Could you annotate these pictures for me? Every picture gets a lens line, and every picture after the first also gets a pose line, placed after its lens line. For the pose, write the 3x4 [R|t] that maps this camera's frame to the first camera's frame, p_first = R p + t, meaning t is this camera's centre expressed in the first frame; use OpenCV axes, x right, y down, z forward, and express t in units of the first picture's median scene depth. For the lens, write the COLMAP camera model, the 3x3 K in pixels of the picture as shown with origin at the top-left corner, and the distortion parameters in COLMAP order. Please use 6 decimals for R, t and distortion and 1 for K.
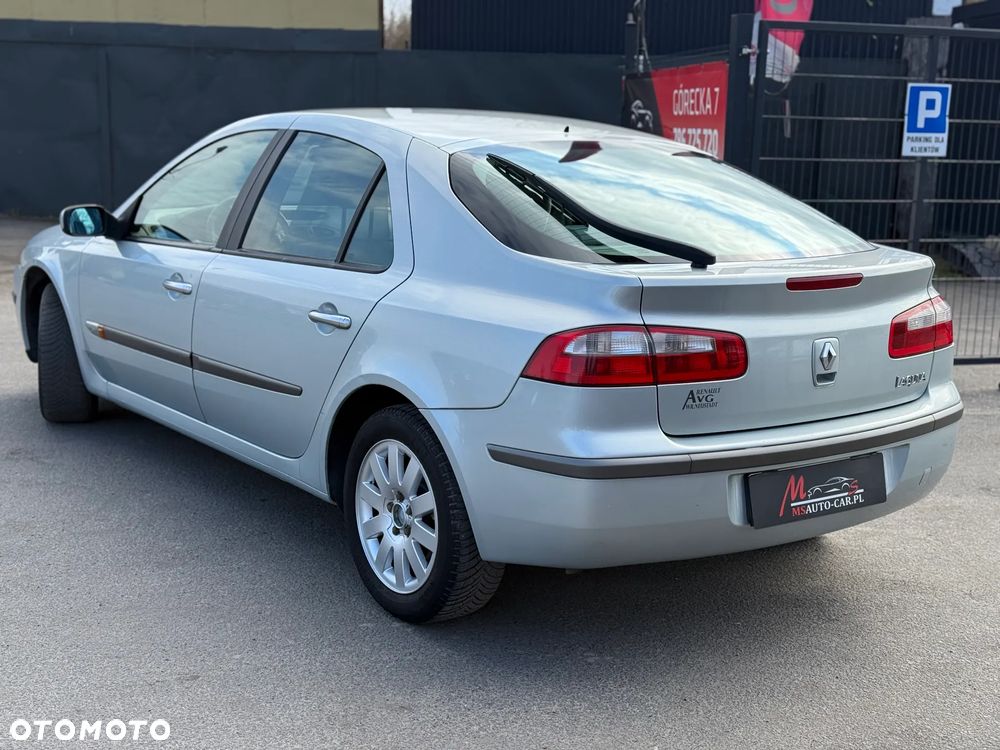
lens RADIAL K [[1393.5, 0, 500.0], [0, 1393.5, 375.0], [0, 0, 1]] dist [0.142761, -0.127976]
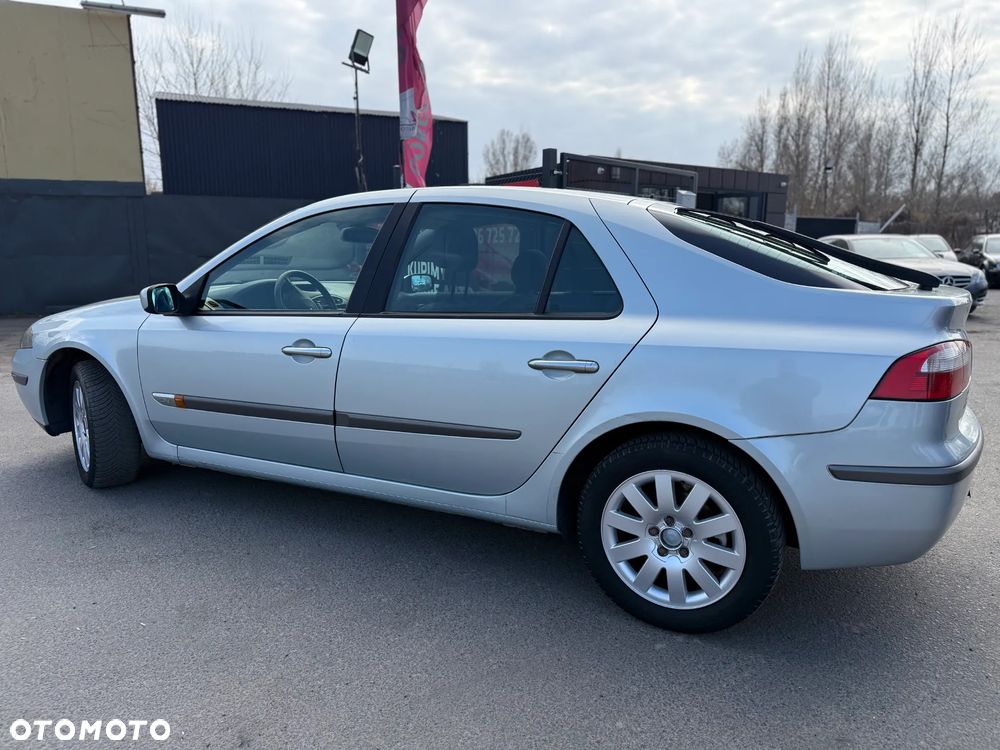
lens RADIAL K [[698.1, 0, 500.0], [0, 698.1, 375.0], [0, 0, 1]] dist [0.110997, -0.153606]
pose [[0.890887, -0.104649, 0.442005, -0.431199], [0.105342, 0.994169, 0.023057, -0.053648], [-0.441840, 0.026020, 0.896716, 0.576868]]
